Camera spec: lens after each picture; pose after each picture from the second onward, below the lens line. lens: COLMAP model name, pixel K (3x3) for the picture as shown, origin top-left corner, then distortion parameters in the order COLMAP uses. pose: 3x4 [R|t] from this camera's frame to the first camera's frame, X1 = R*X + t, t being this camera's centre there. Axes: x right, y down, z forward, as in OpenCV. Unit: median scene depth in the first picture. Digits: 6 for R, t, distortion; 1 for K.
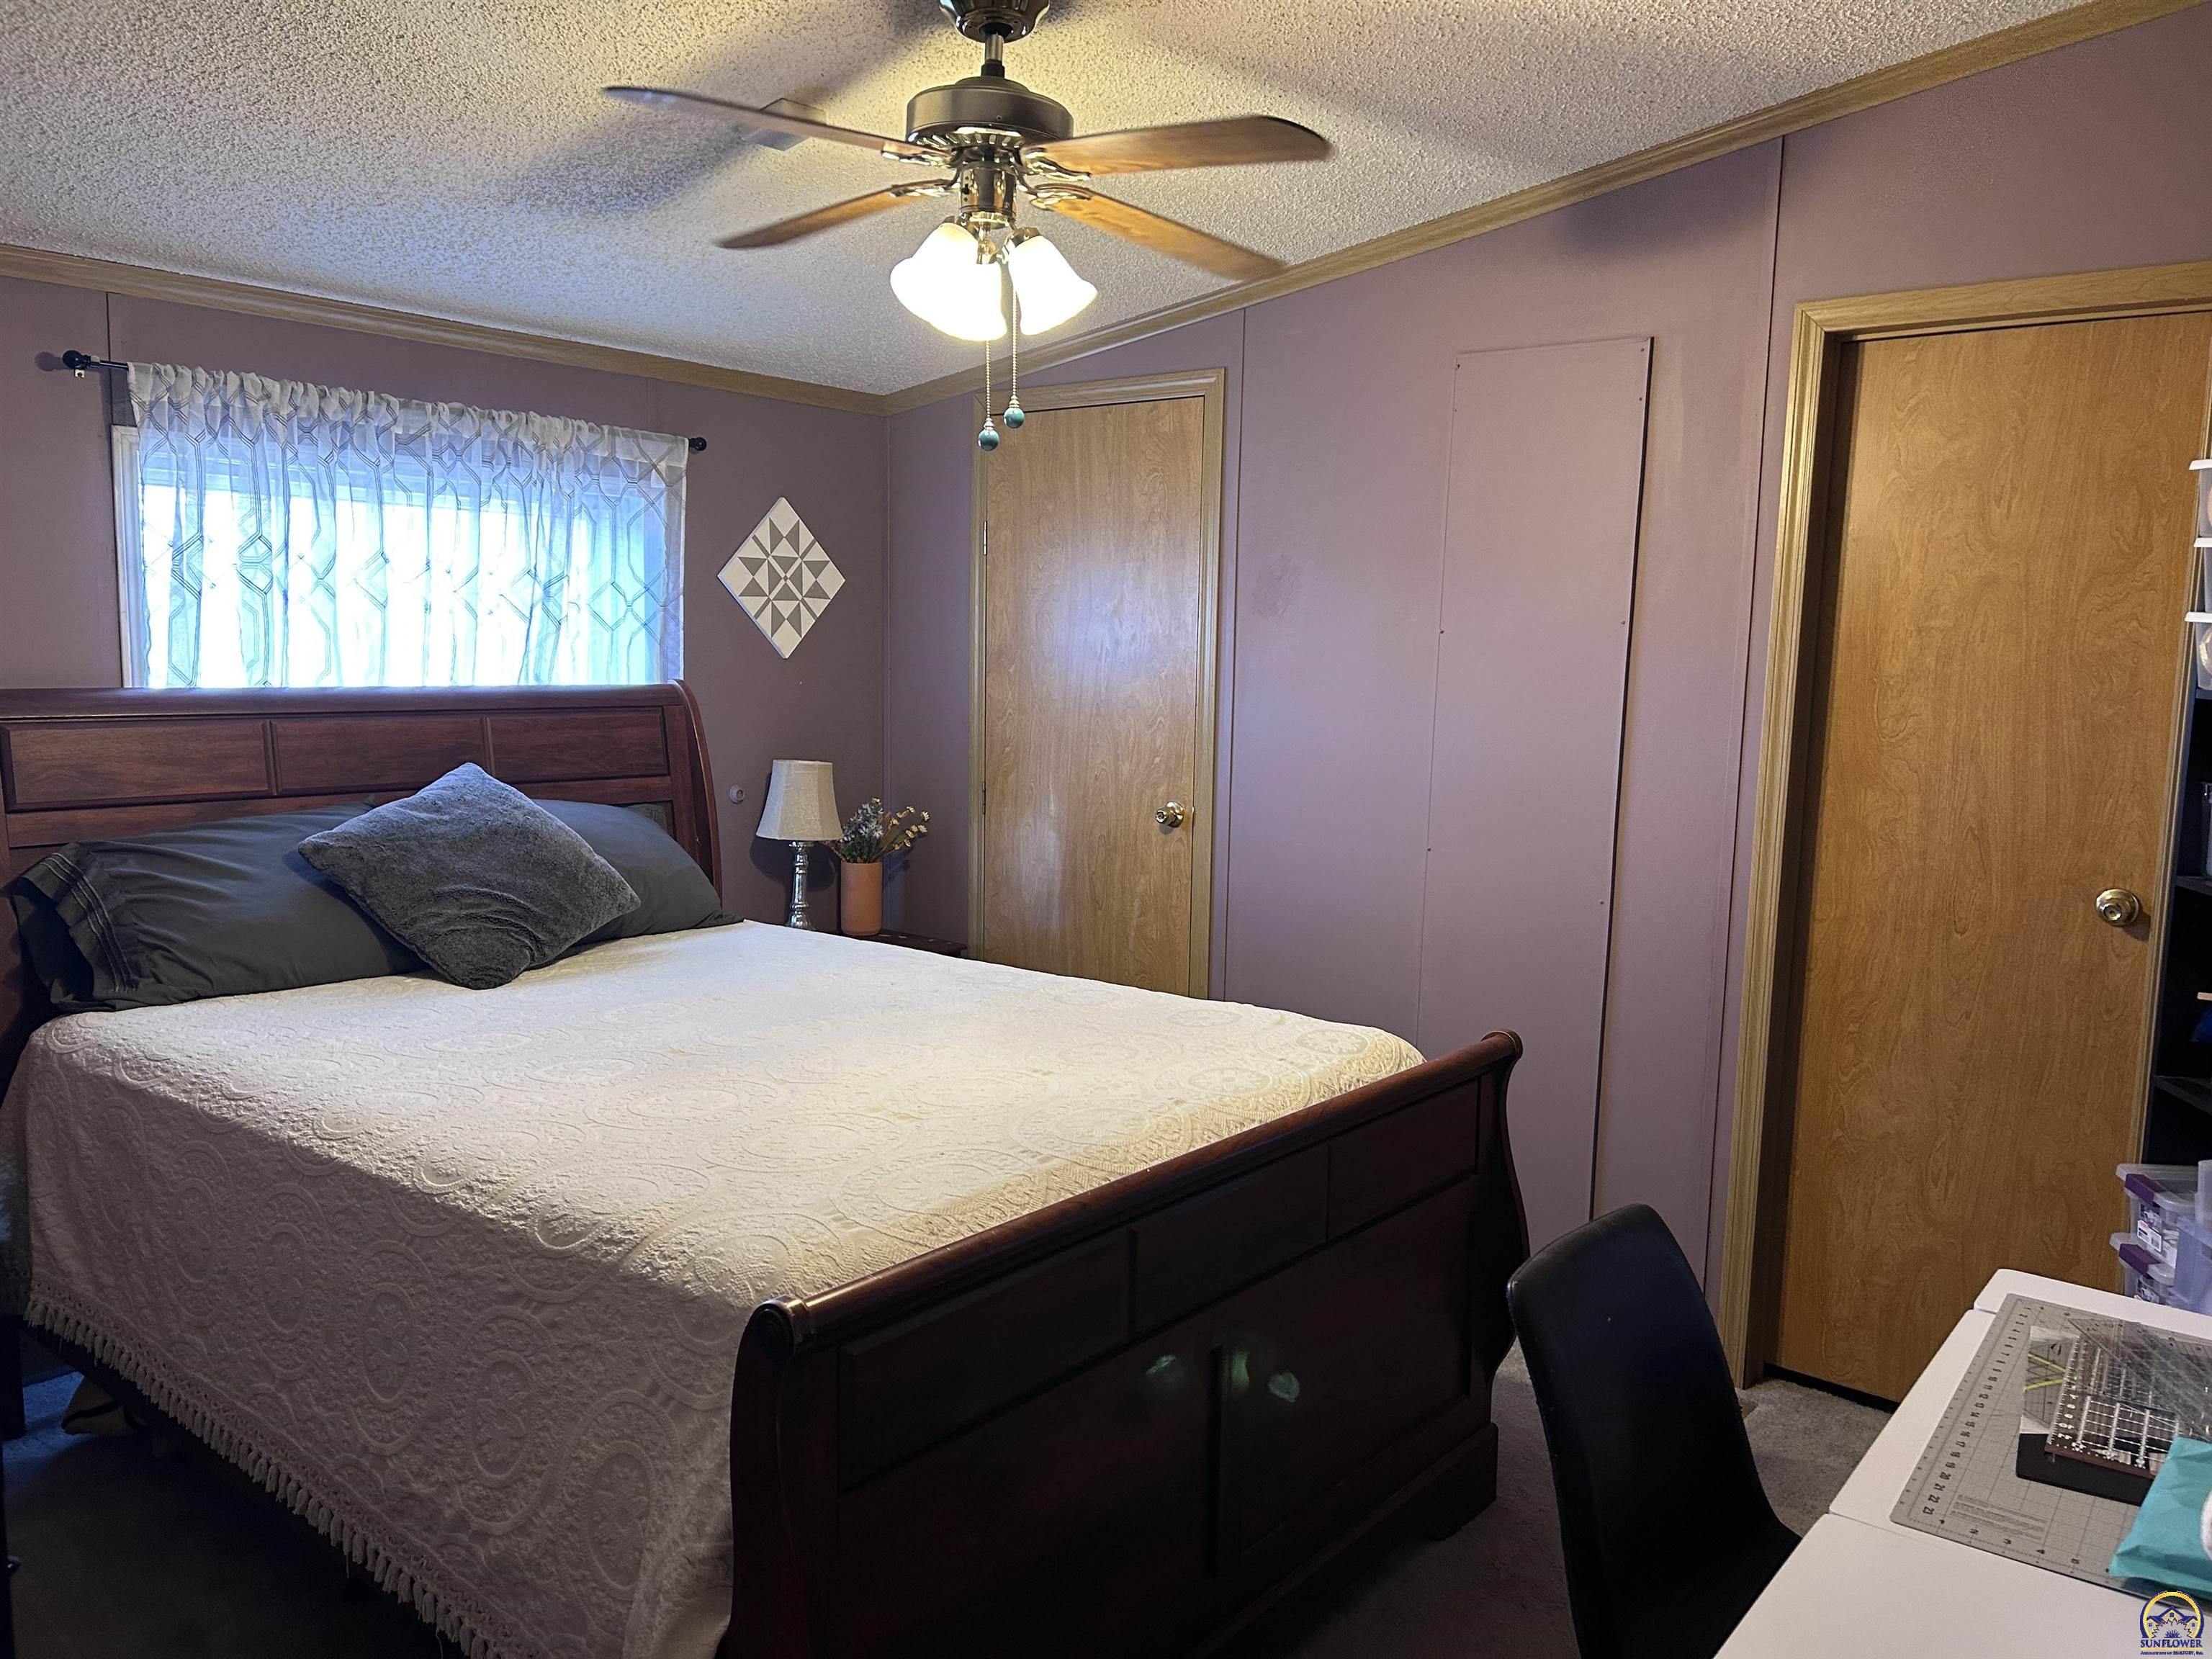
lens RADIAL K [[1659.8, 0, 1107.7], [0, 1659.8, 826.3], [0, 0, 1]] dist [0.023345, -0.009223]
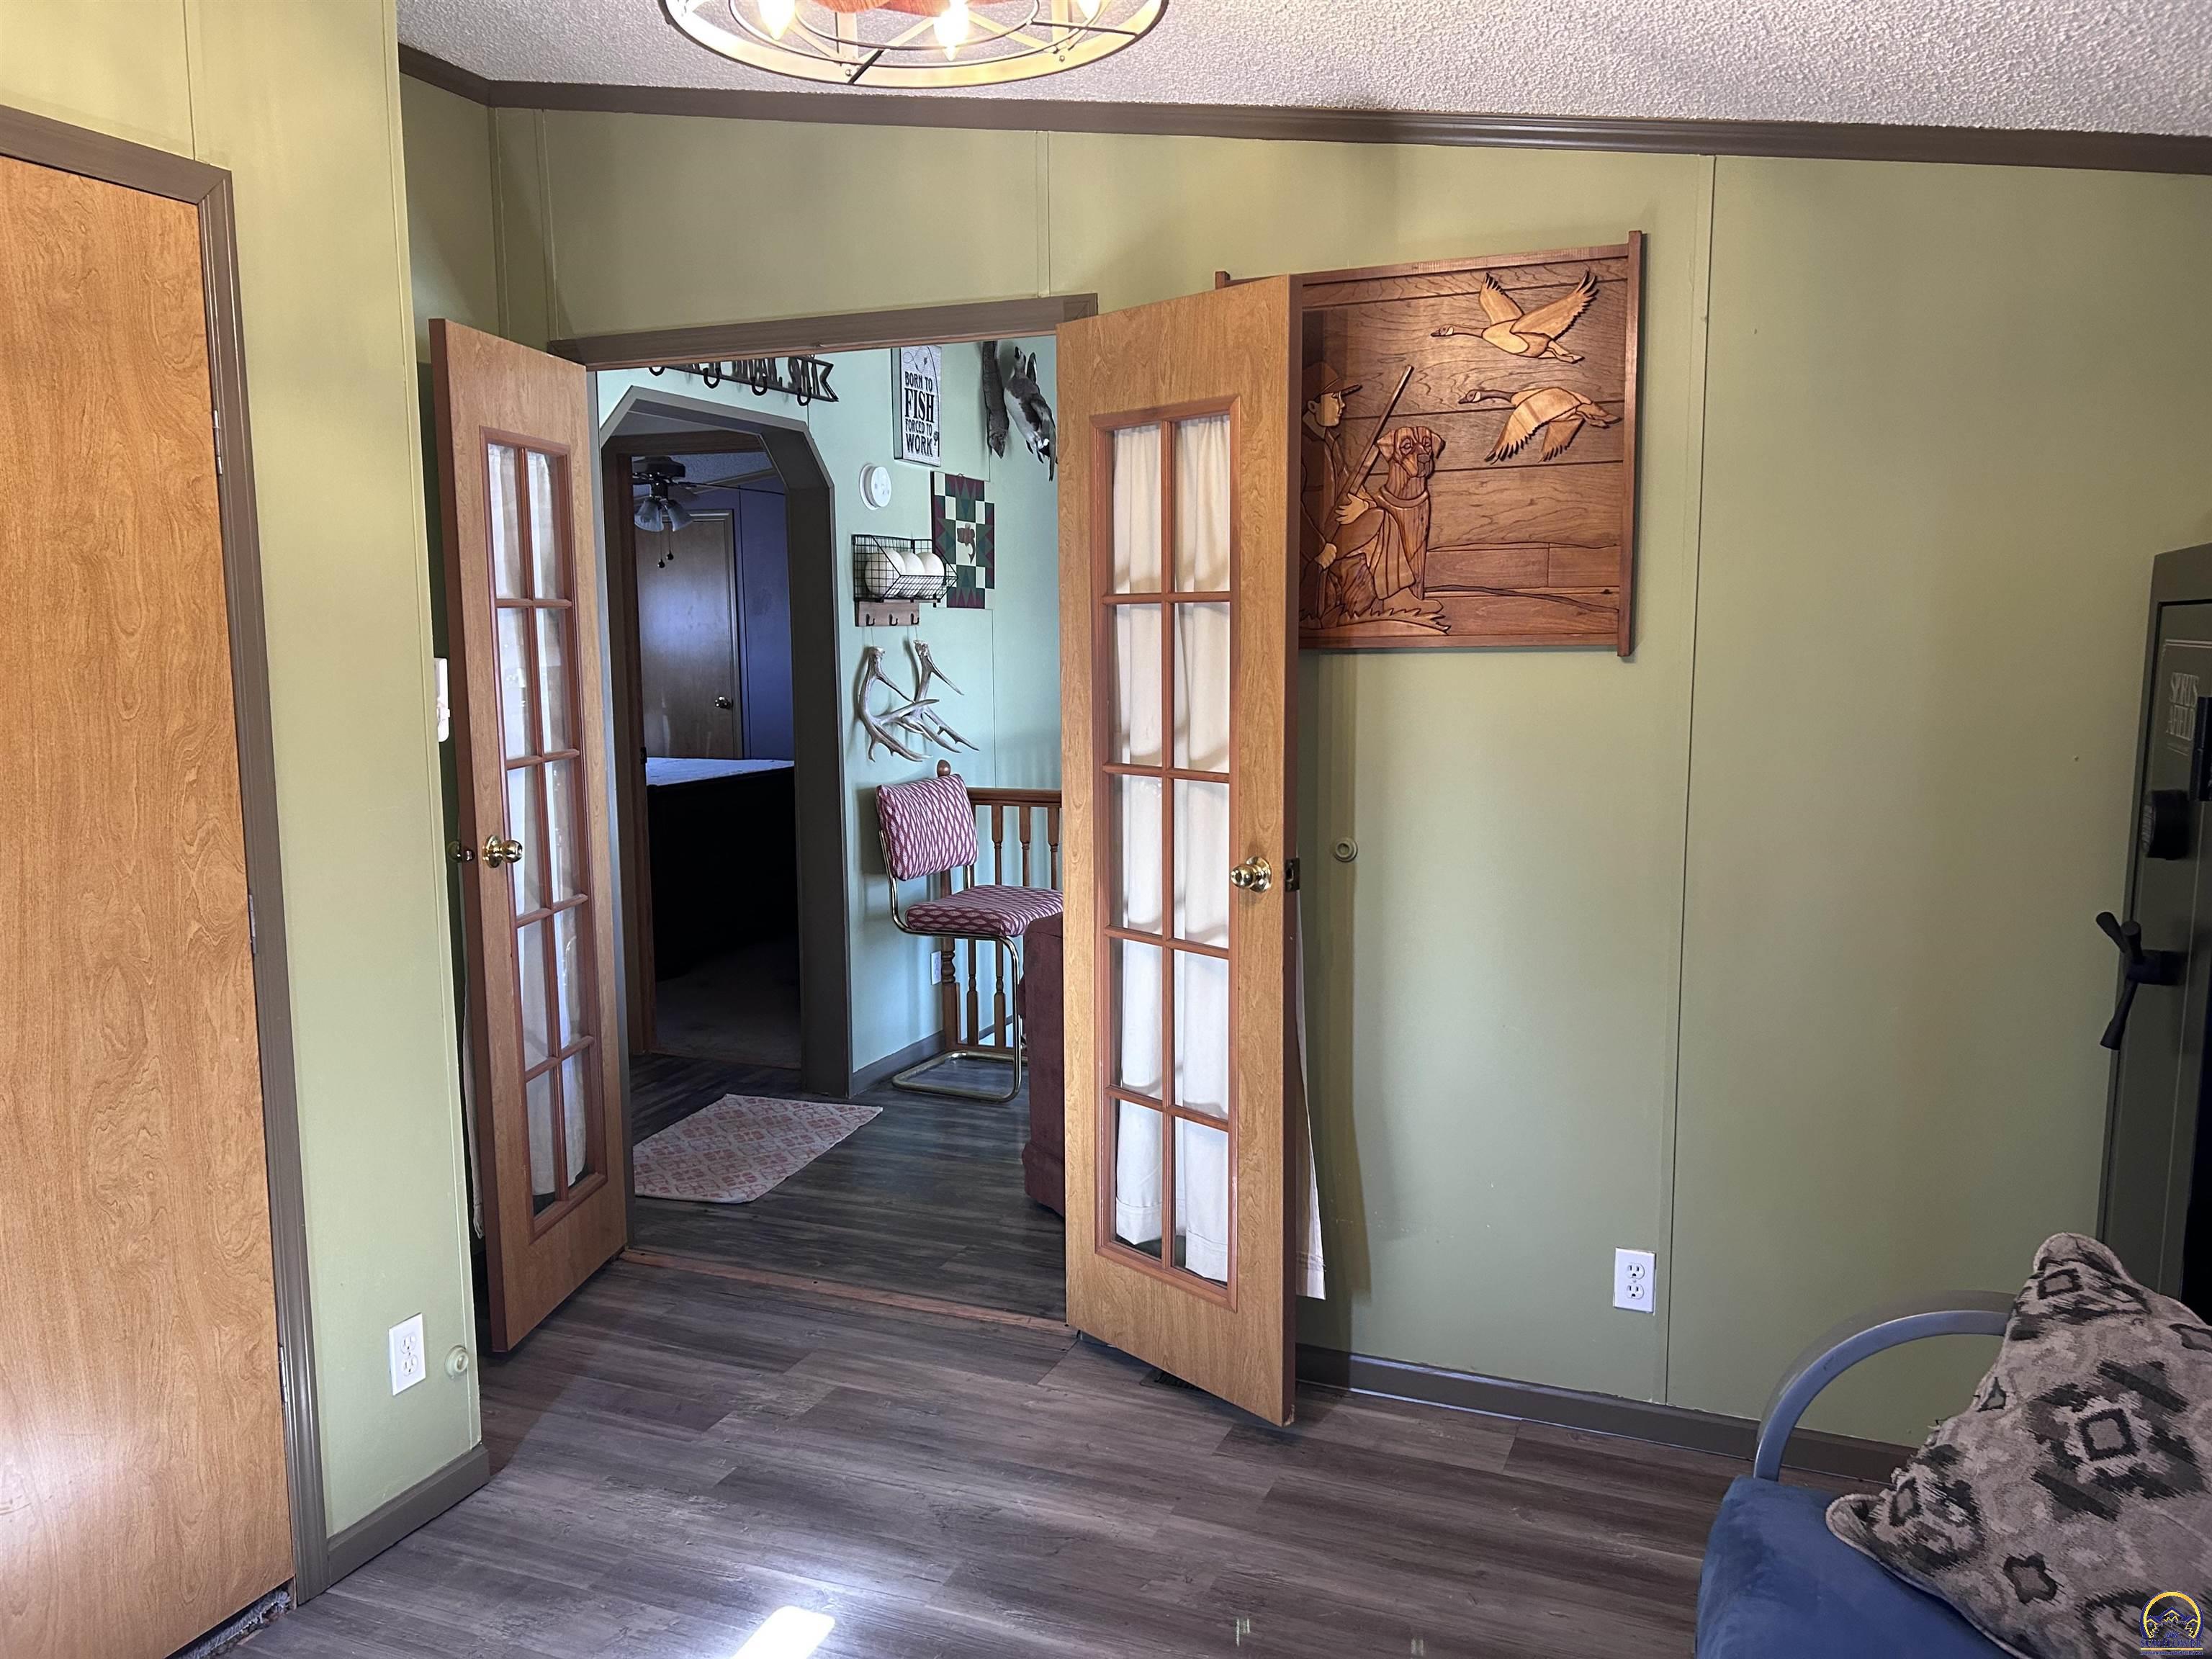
lens RADIAL K [[1659.8, 0, 1103.0], [0, 1659.8, 833.2], [0, 0, 1]] dist [0.023345, -0.009223]
pose [[0.962997, -0.060016, 0.262746, -0.068815], [0.059314, 0.998183, 0.010609, 0.186160], [-0.262905, 0.005368, 0.964807, -1.380951]]
